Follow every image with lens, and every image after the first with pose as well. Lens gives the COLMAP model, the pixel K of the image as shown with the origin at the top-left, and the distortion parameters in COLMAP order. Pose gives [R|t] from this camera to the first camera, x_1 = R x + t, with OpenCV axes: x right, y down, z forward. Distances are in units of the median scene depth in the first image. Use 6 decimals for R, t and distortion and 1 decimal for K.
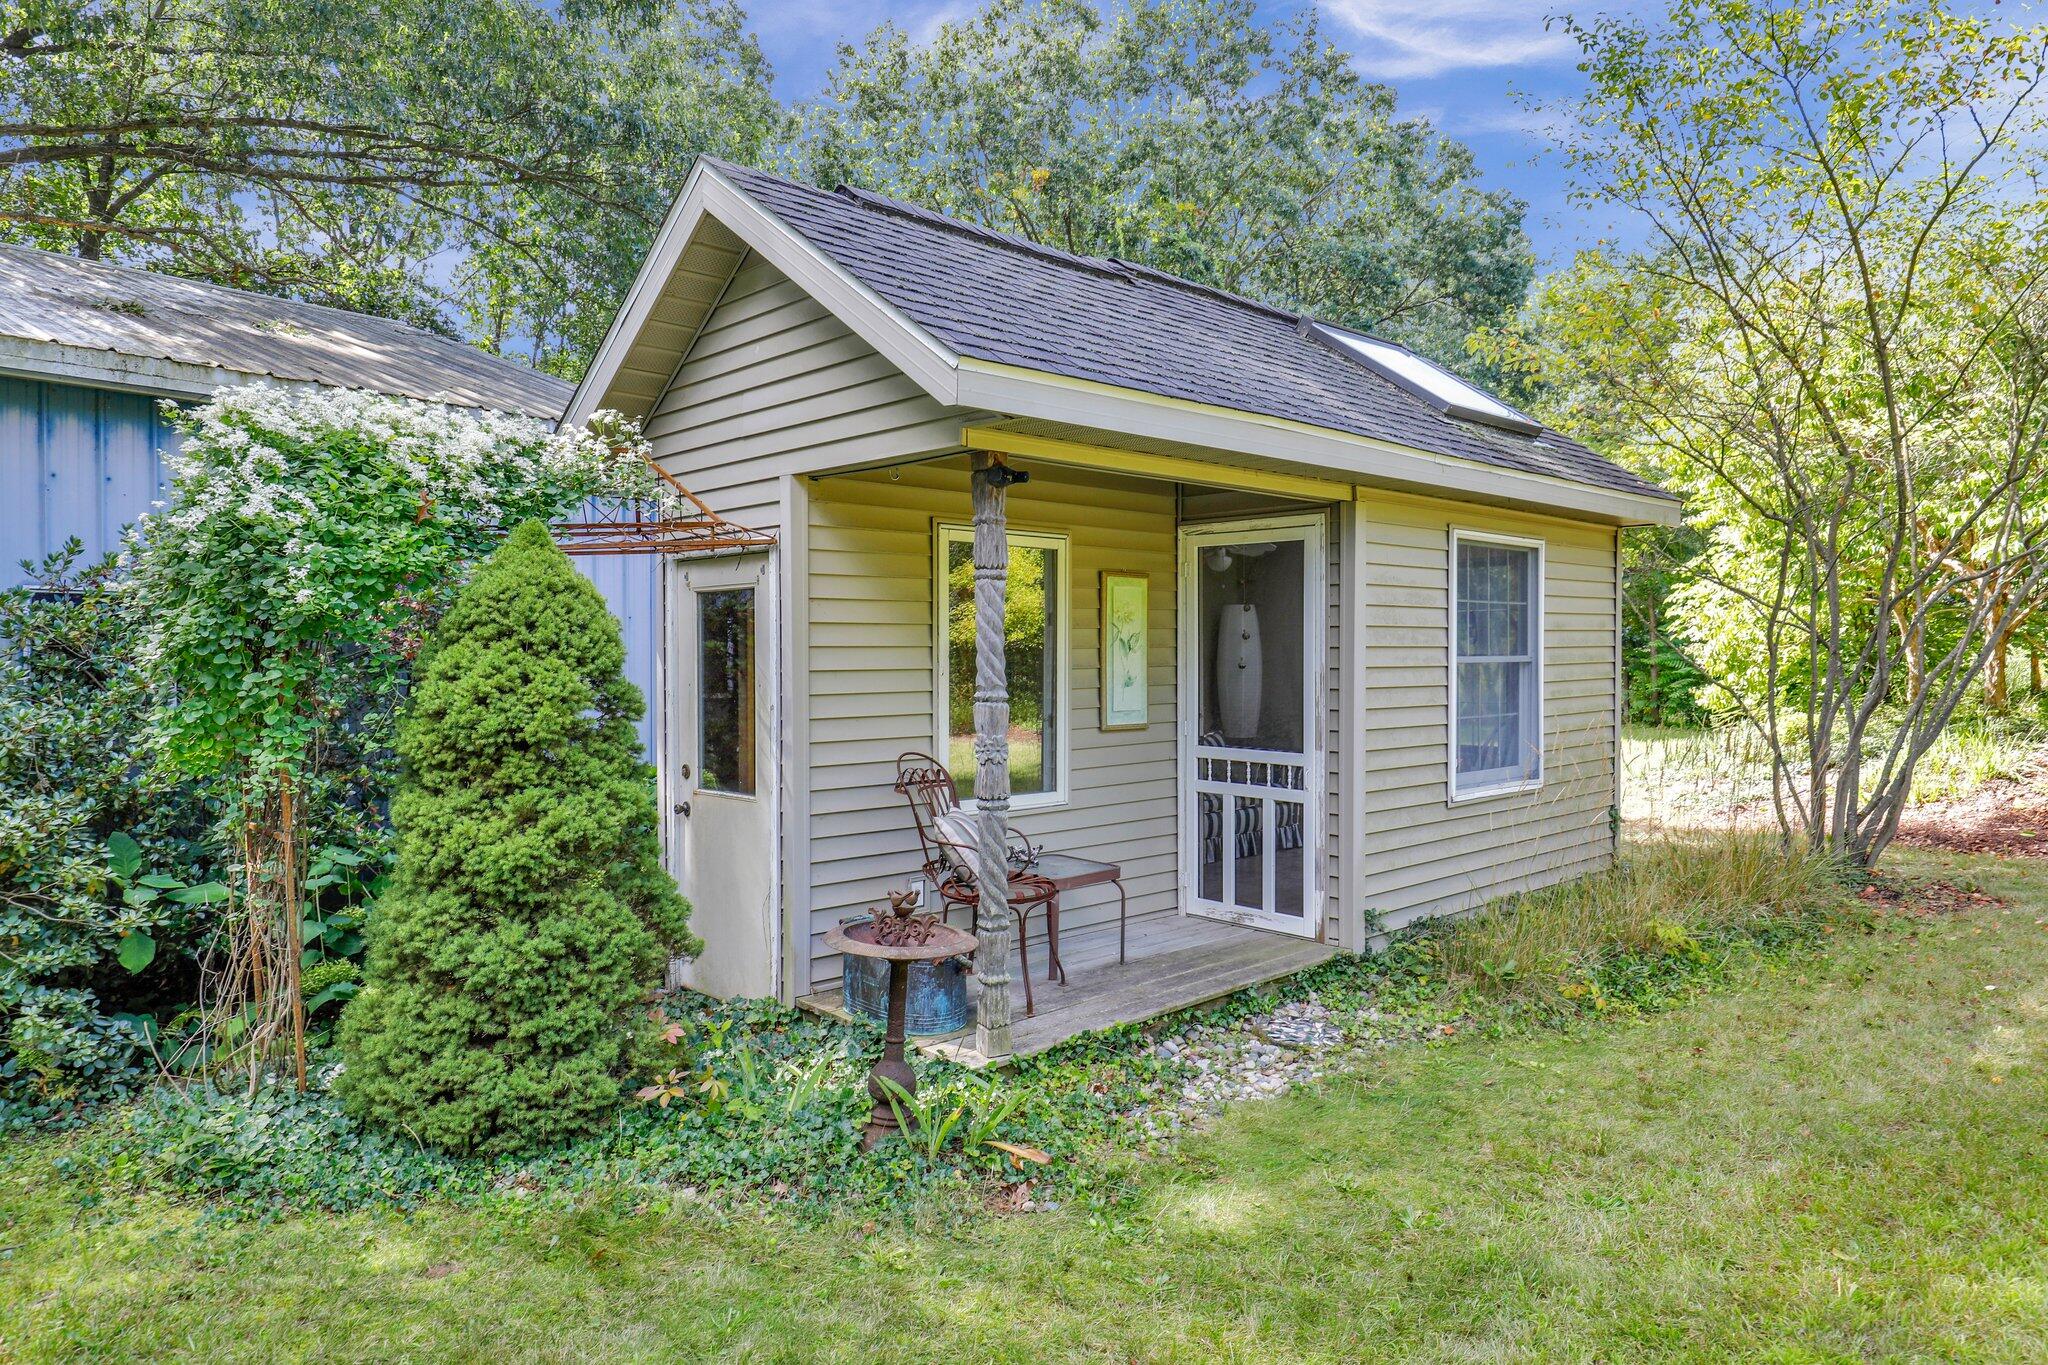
lens RADIAL K [[1302.3, 0, 1027.9], [0, 1302.3, 670.6], [0, 0, 1]] dist [0.005808, 0.004418]
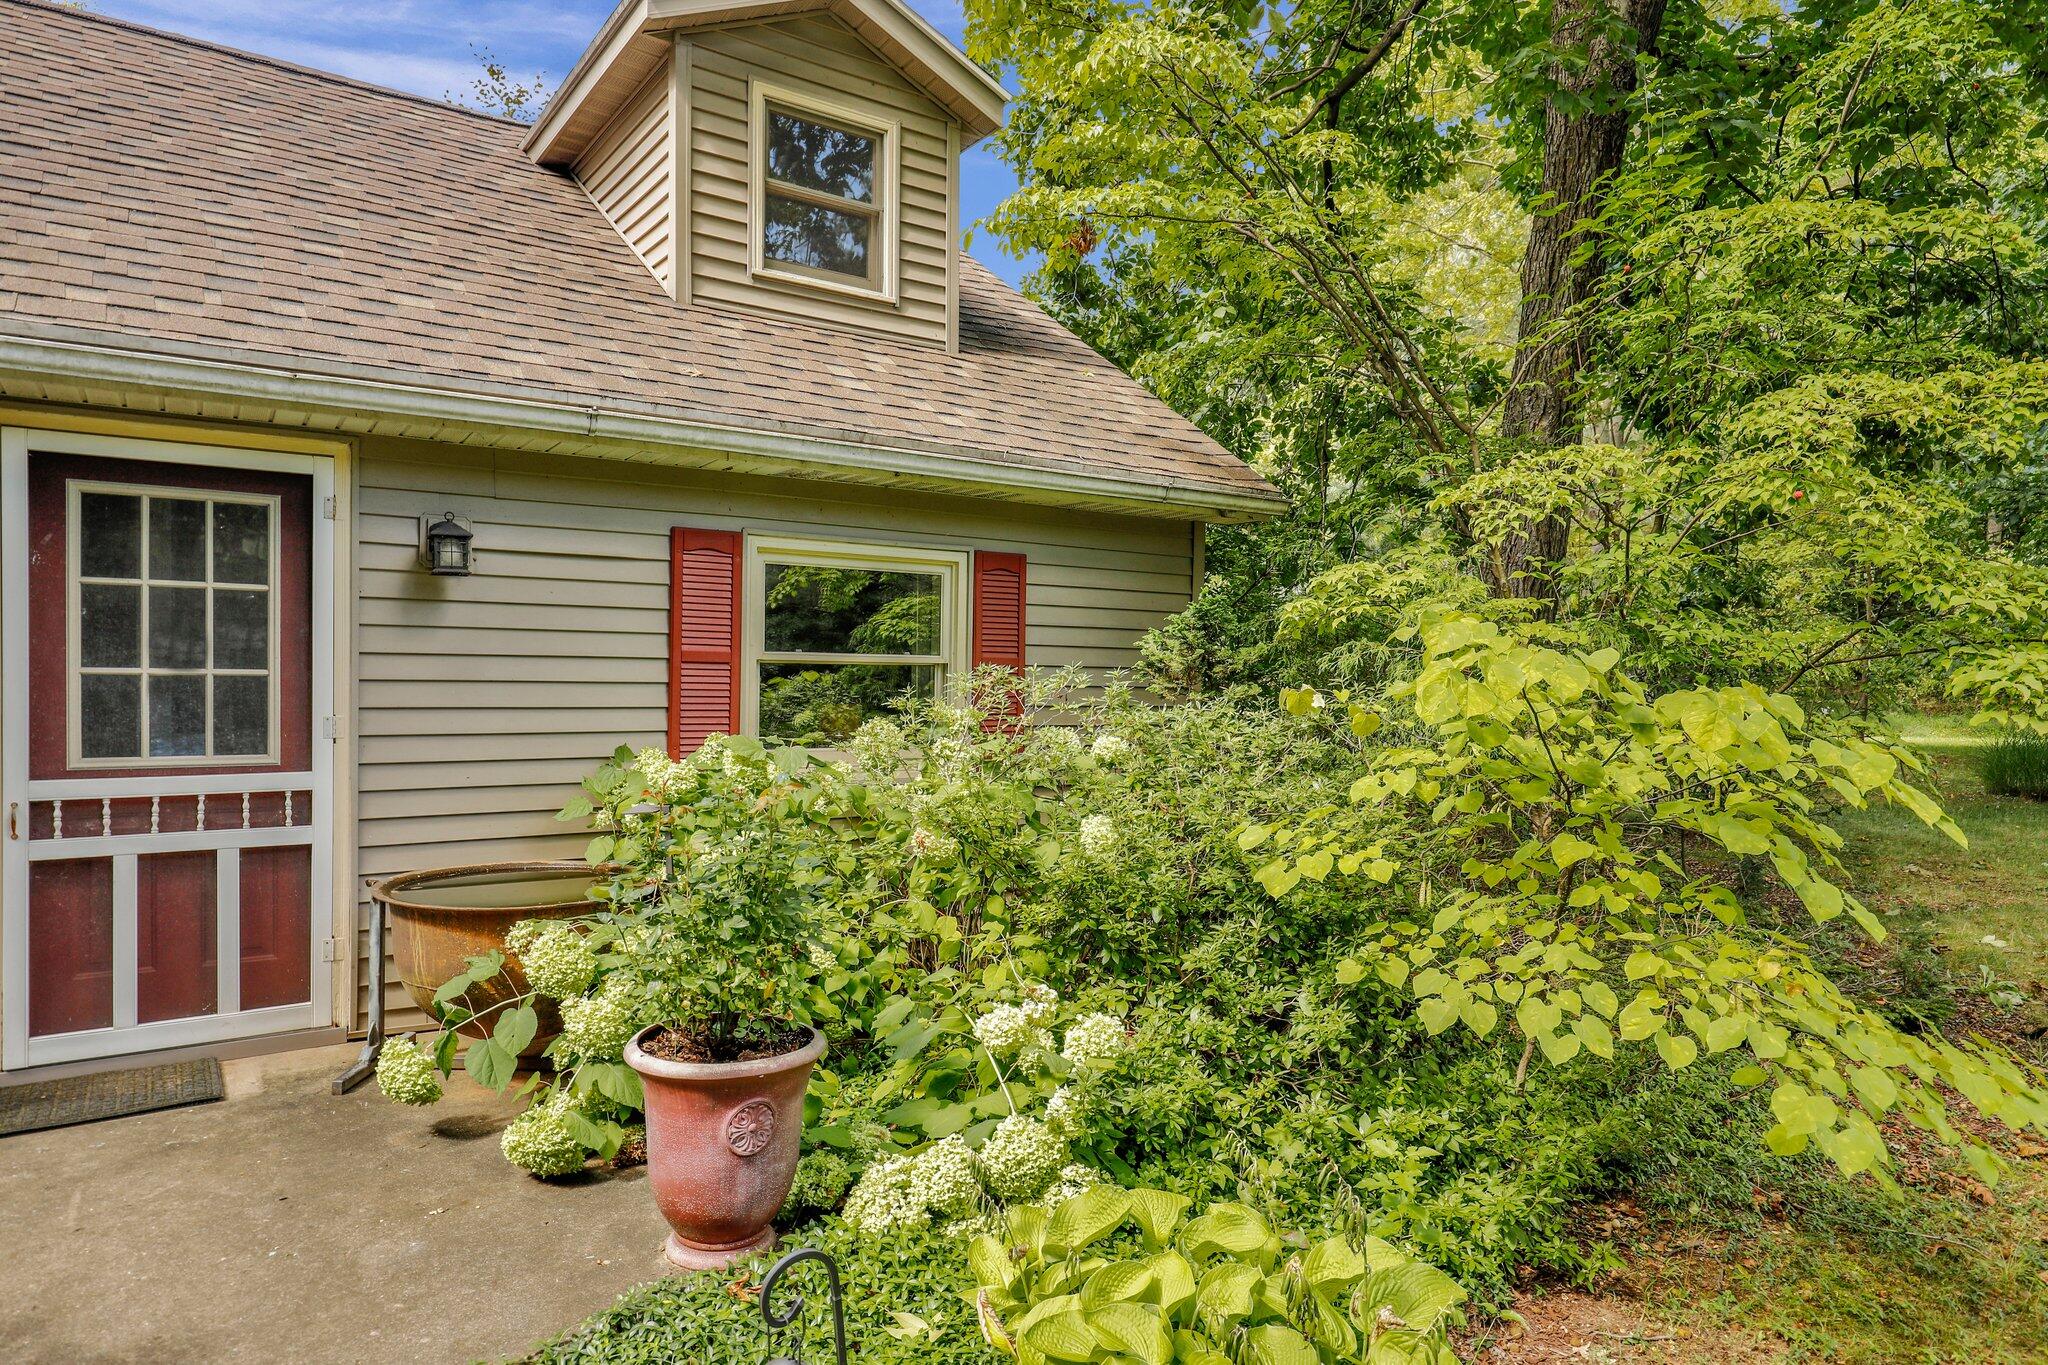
lens RADIAL K [[1240.6, 0, 1017.0], [0, 1240.6, 702.0], [0, 0, 1]] dist [0.004502, 0.002157]
pose [[0.141022, -0.032443, 0.989475, -0.397522], [-0.012250, 0.999329, 0.034512, -0.003594], [-0.989931, -0.016988, 0.140530, 0.503813]]
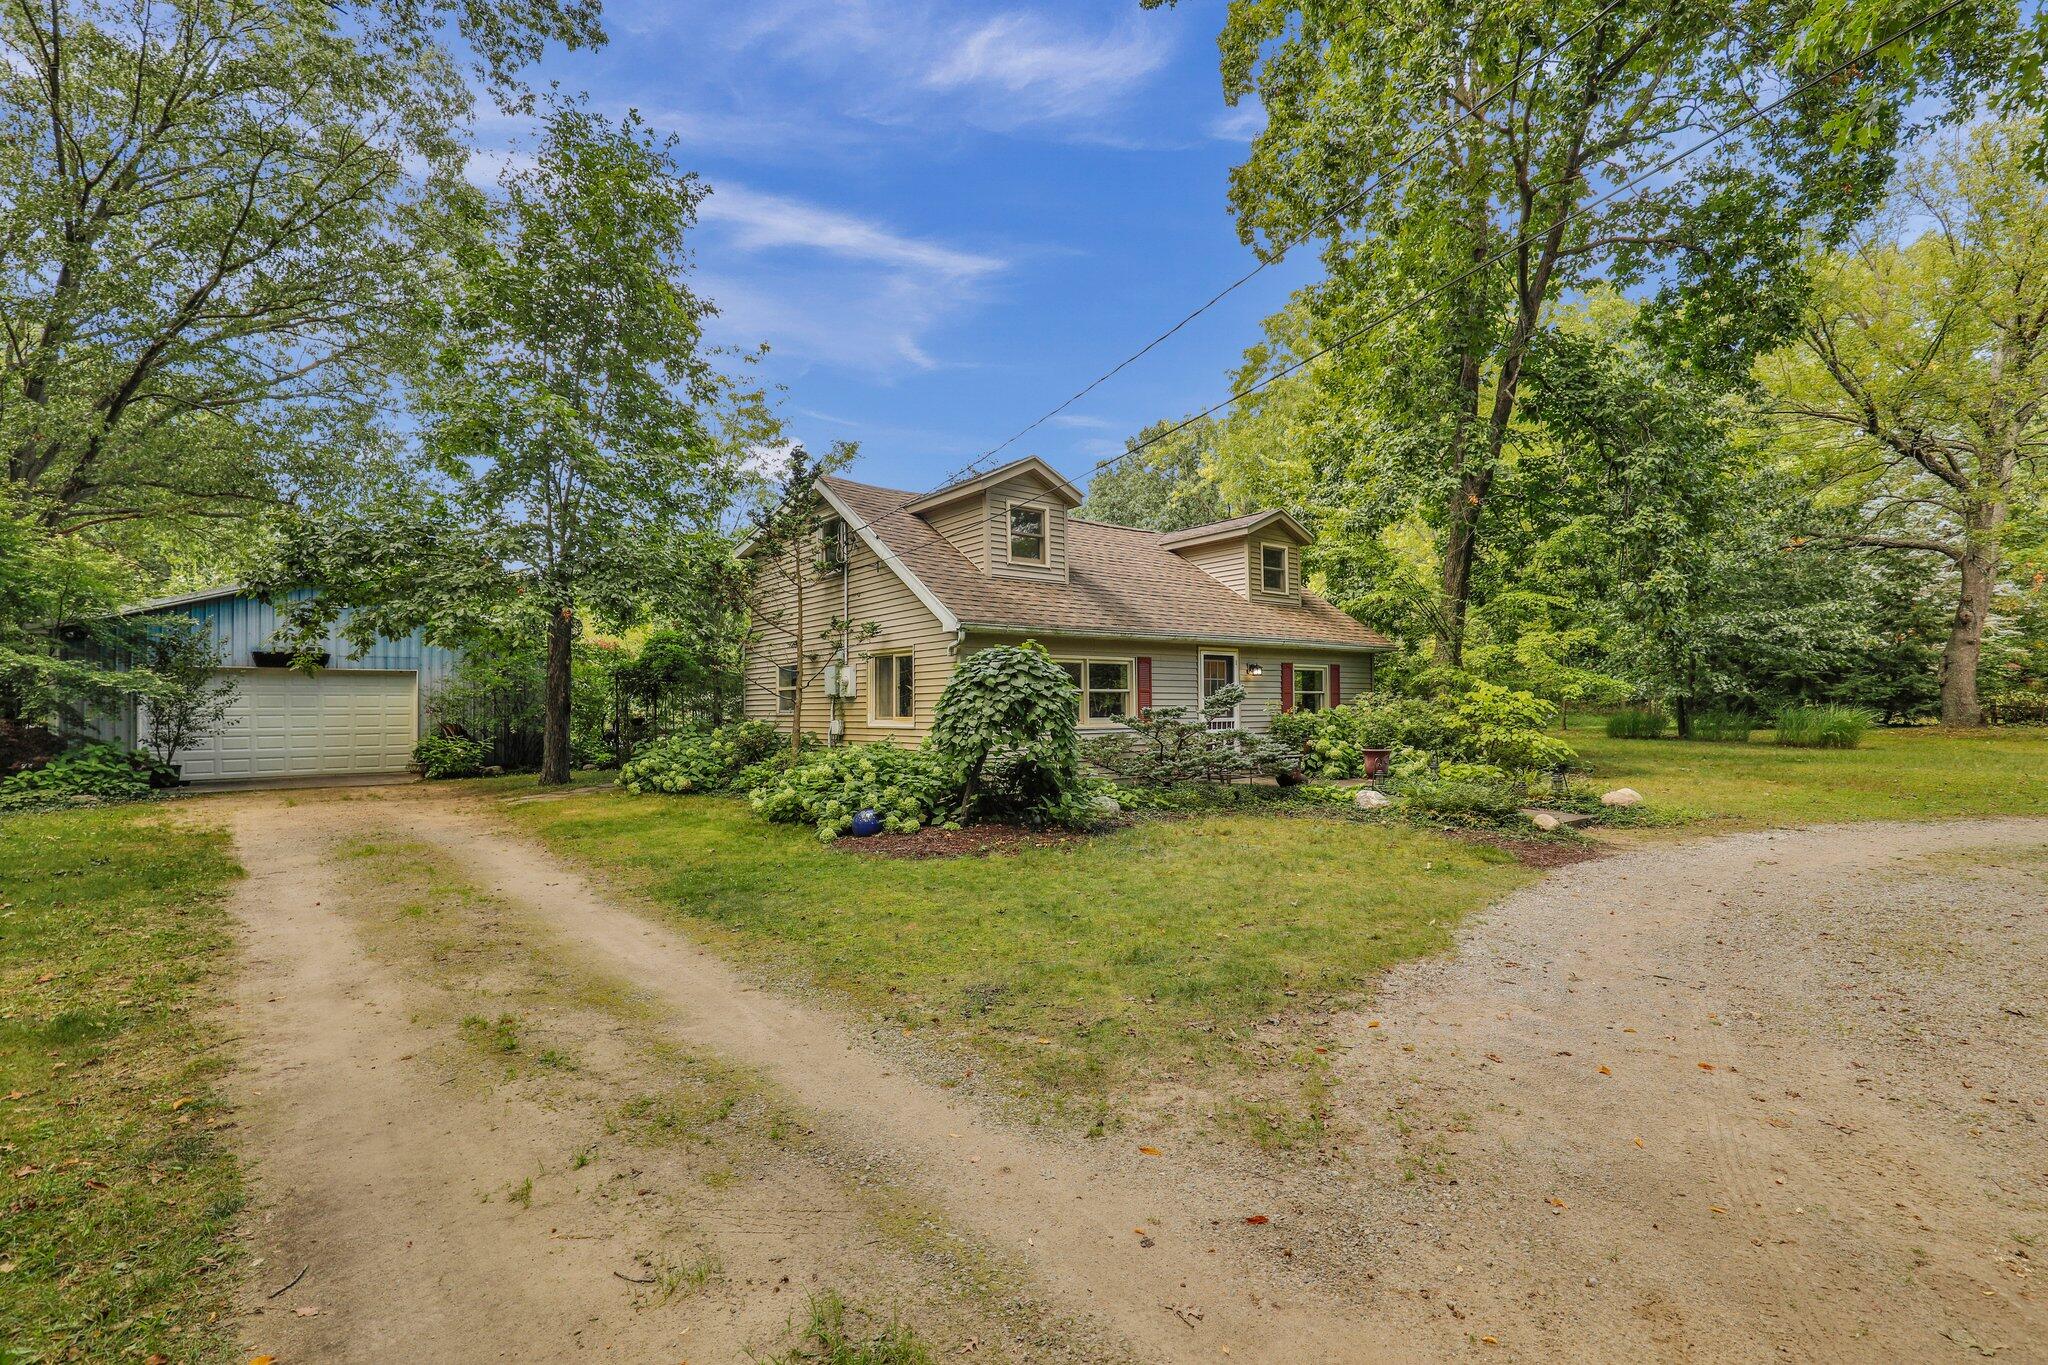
lens RADIAL K [[950.4, 0, 1026.1], [0, 950.4, 691.7], [0, 0, 1]] dist [-0.000045, -0.000072]
pose [[0.081784, 0.017003, 0.996505, -2.247806], [0.012969, 0.999752, -0.018122, 0.031416], [-0.996566, 0.014406, 0.081543, 1.298539]]
